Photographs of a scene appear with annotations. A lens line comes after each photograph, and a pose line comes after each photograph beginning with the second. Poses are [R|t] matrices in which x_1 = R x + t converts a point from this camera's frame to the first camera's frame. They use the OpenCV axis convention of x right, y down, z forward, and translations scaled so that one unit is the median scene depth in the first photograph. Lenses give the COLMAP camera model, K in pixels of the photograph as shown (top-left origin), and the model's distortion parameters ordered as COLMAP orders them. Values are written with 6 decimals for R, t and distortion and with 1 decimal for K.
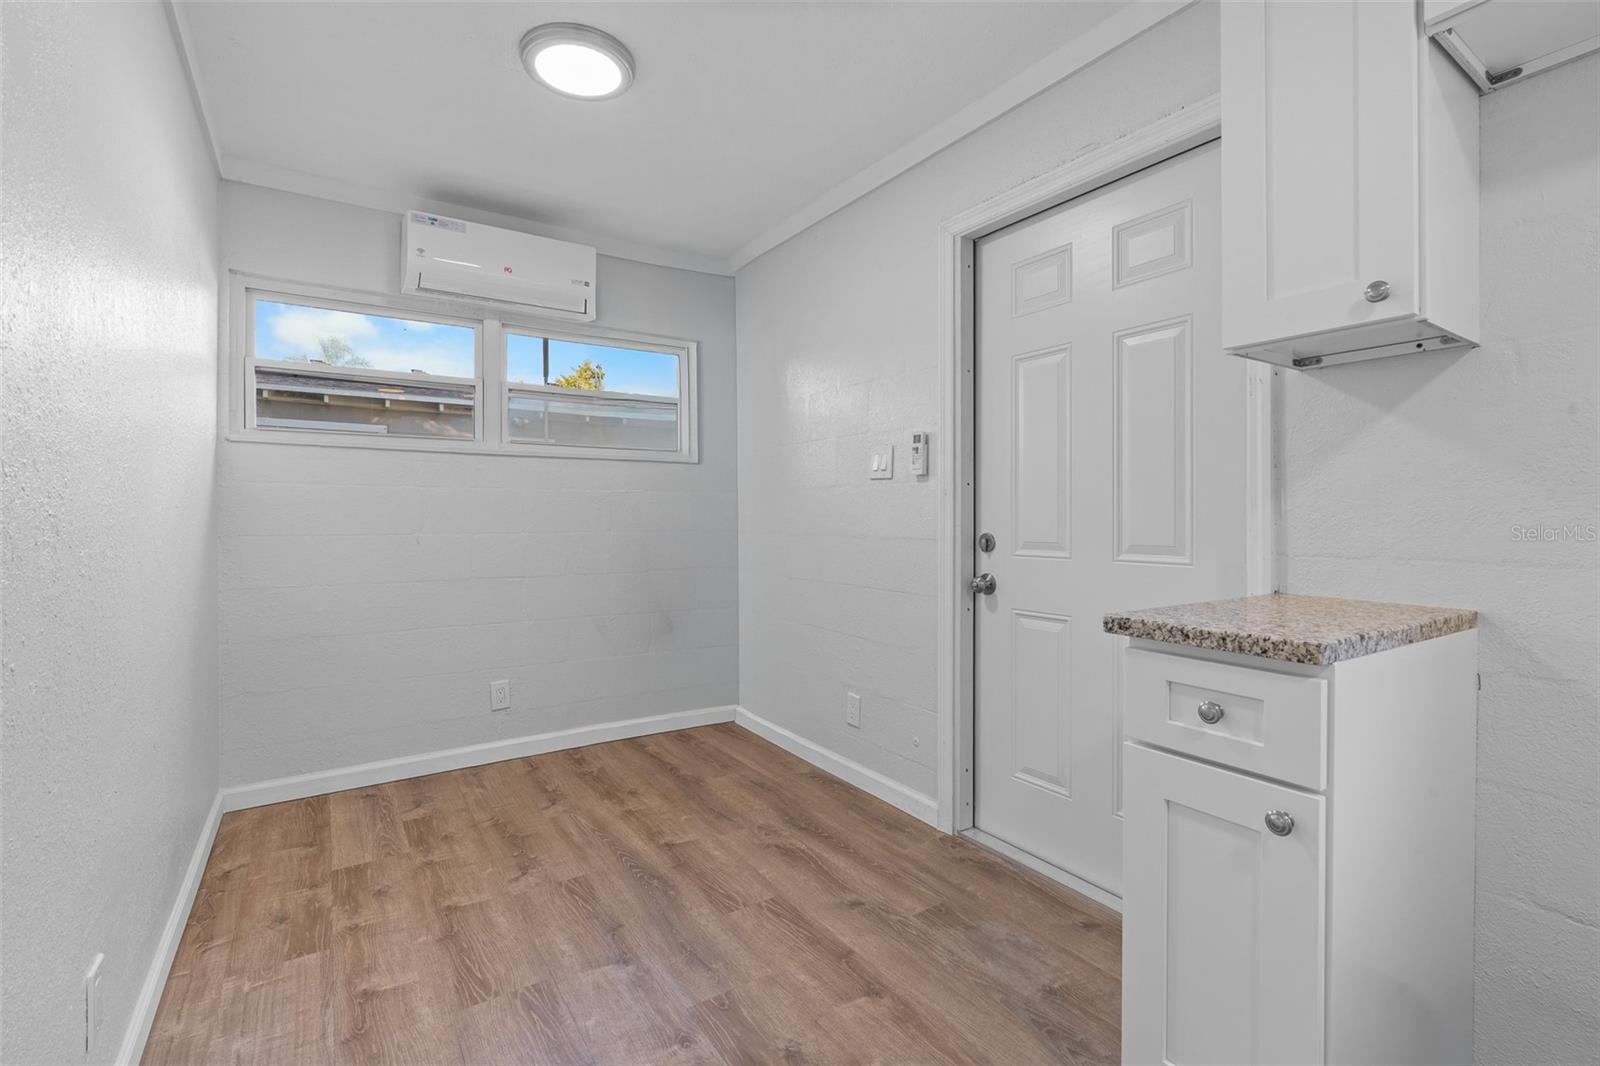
lens RADIAL K [[721.9, 0, 796.4], [0, 721.9, 525.5], [0, 0, 1]] dist [-0.001622, 0.000791]
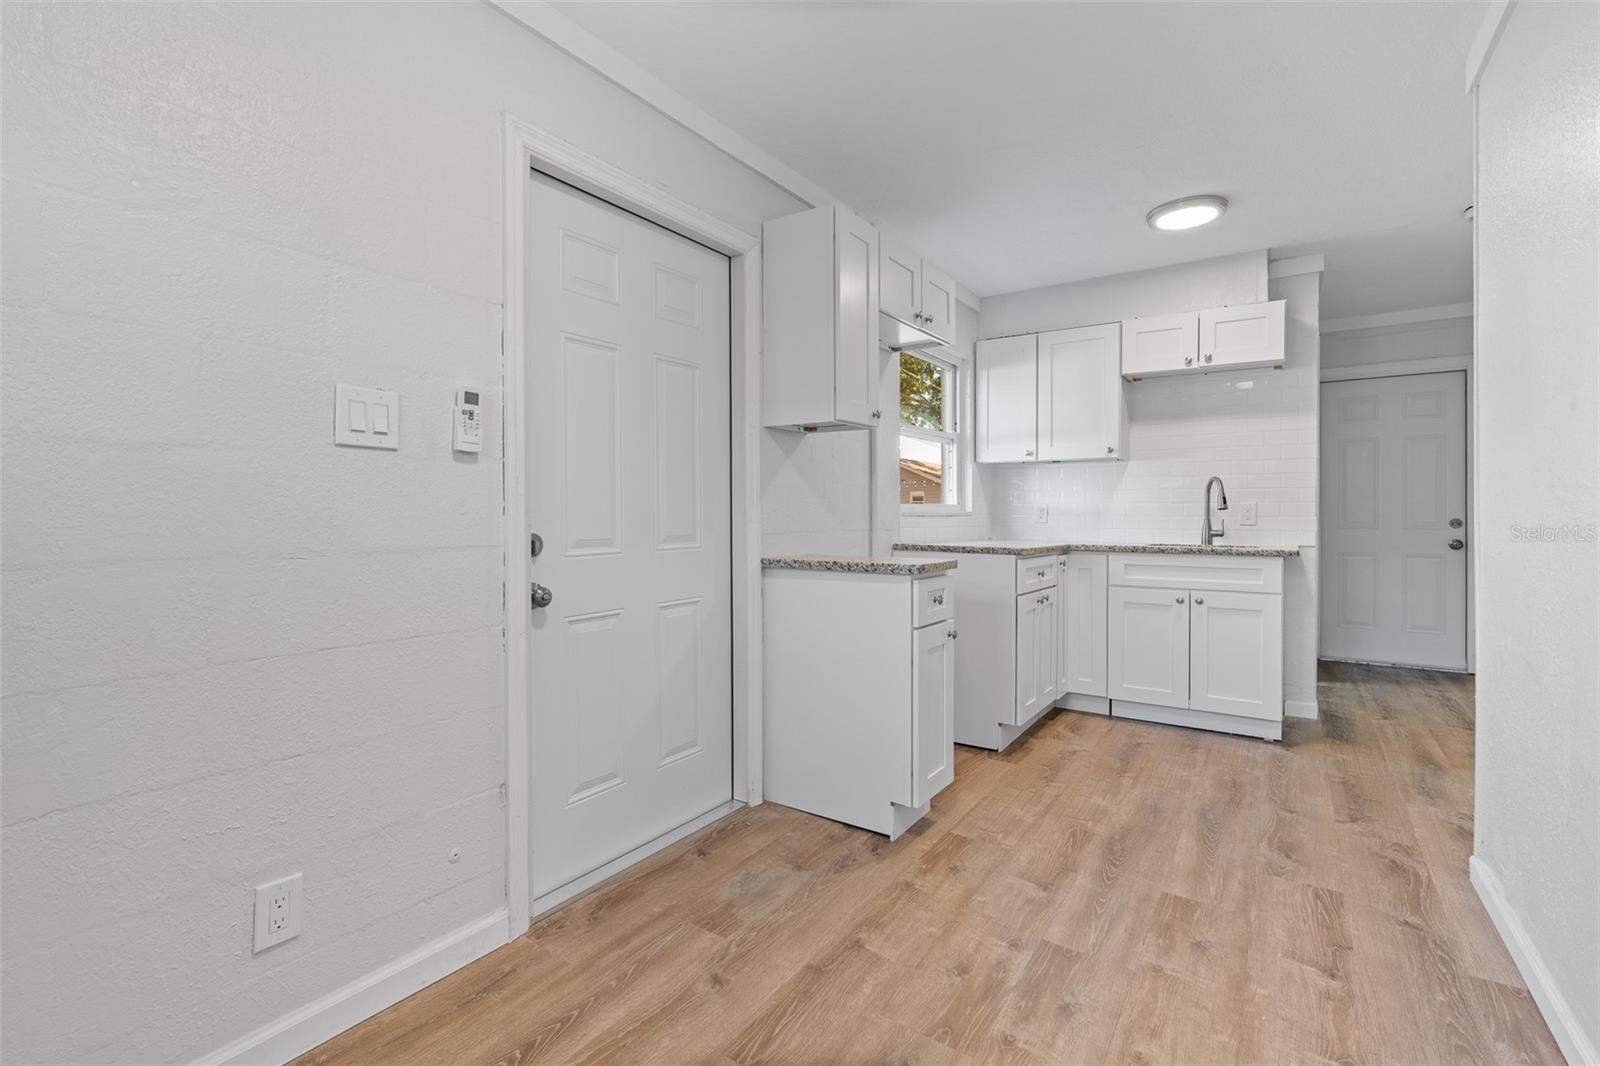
lens RADIAL K [[721.9, 0, 794.5], [0, 721.9, 519.1], [0, 0, 1]] dist [-0.001622, 0.000791]
pose [[-0.379501, -0.006698, 0.925167, -0.701683], [0.016359, 0.999769, 0.013949, -0.014390], [-0.925047, 0.020428, -0.379304, 1.201051]]
